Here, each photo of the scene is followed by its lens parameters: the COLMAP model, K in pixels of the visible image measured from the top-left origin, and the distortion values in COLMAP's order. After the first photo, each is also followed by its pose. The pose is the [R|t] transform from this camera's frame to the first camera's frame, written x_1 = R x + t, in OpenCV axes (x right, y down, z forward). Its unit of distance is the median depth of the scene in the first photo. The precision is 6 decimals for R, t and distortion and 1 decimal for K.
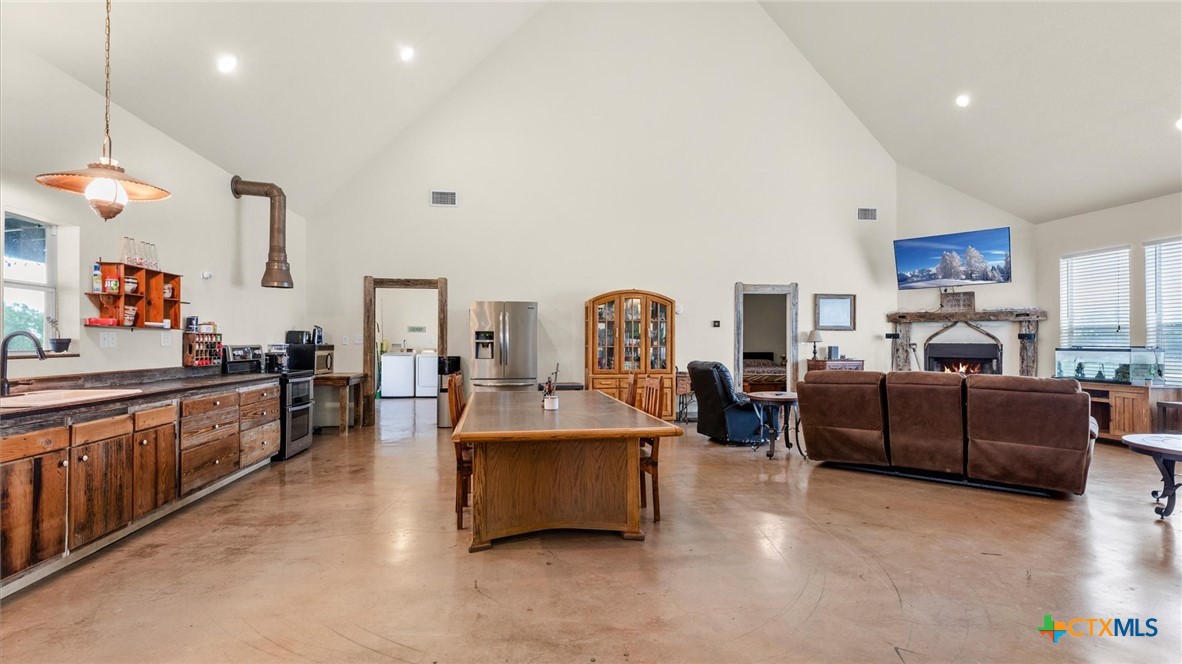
lens RADIAL K [[552.4, 0, 589.3], [0, 552.4, 353.4], [0, 0, 1]] dist [0.002236, 0.000261]
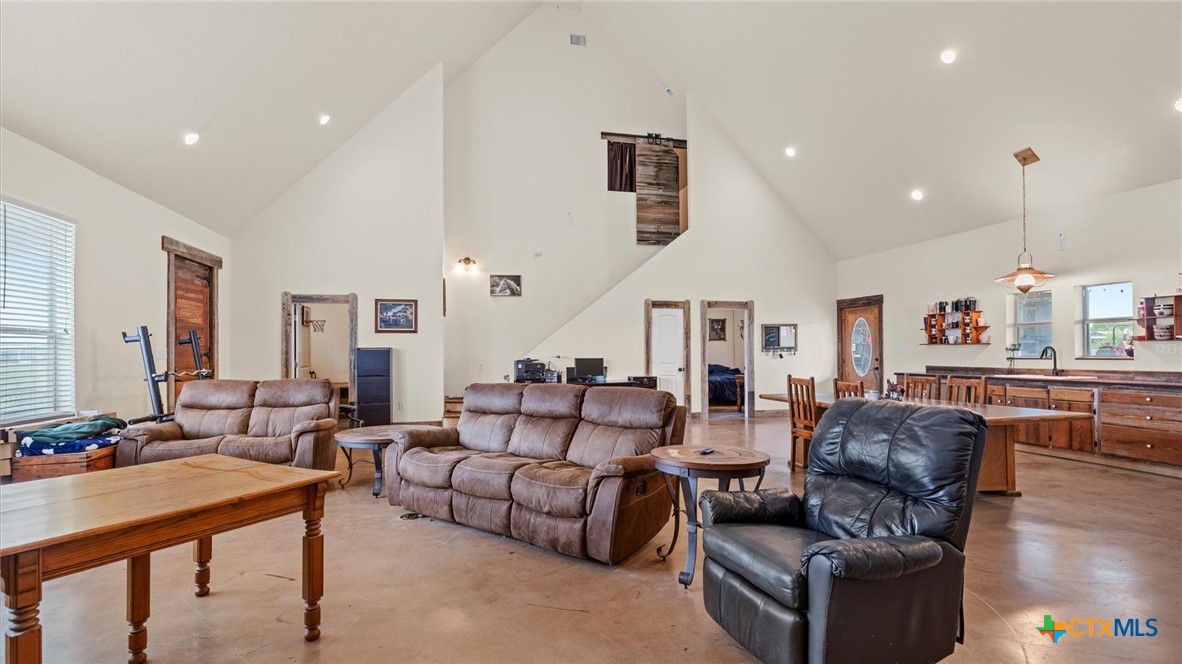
lens RADIAL K [[535.8, 0, 589.5], [0, 535.8, 347.0], [0, 0, 1]] dist [0.000331, 0.000042]
pose [[-0.996999, 0.001229, -0.077401, 0.495759], [0.000607, 0.999967, 0.008066, -0.028627], [0.077409, 0.007995, -0.996967, 1.530132]]
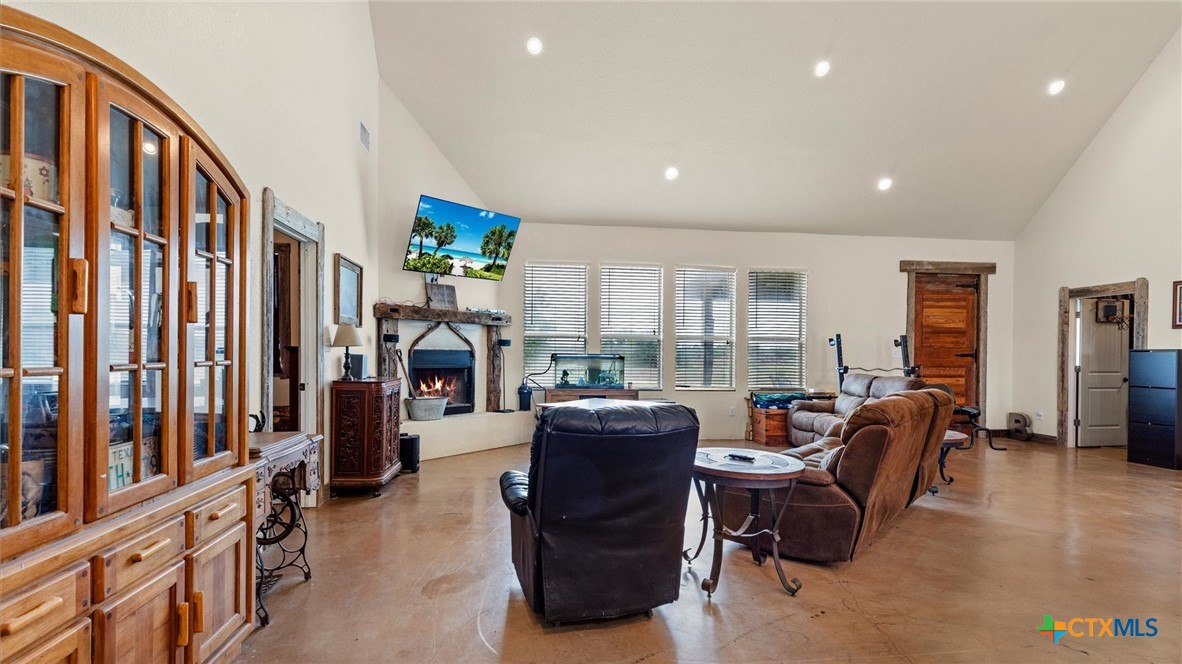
lens RADIAL K [[552.4, 0, 589.3], [0, 552.4, 353.4], [0, 0, 1]] dist [0.002236, 0.000261]
pose [[0.026864, -0.006786, 0.999616, -0.161531], [0.008687, 0.999941, 0.006554, -0.024074], [-0.999601, 0.008508, 0.026922, 1.148007]]
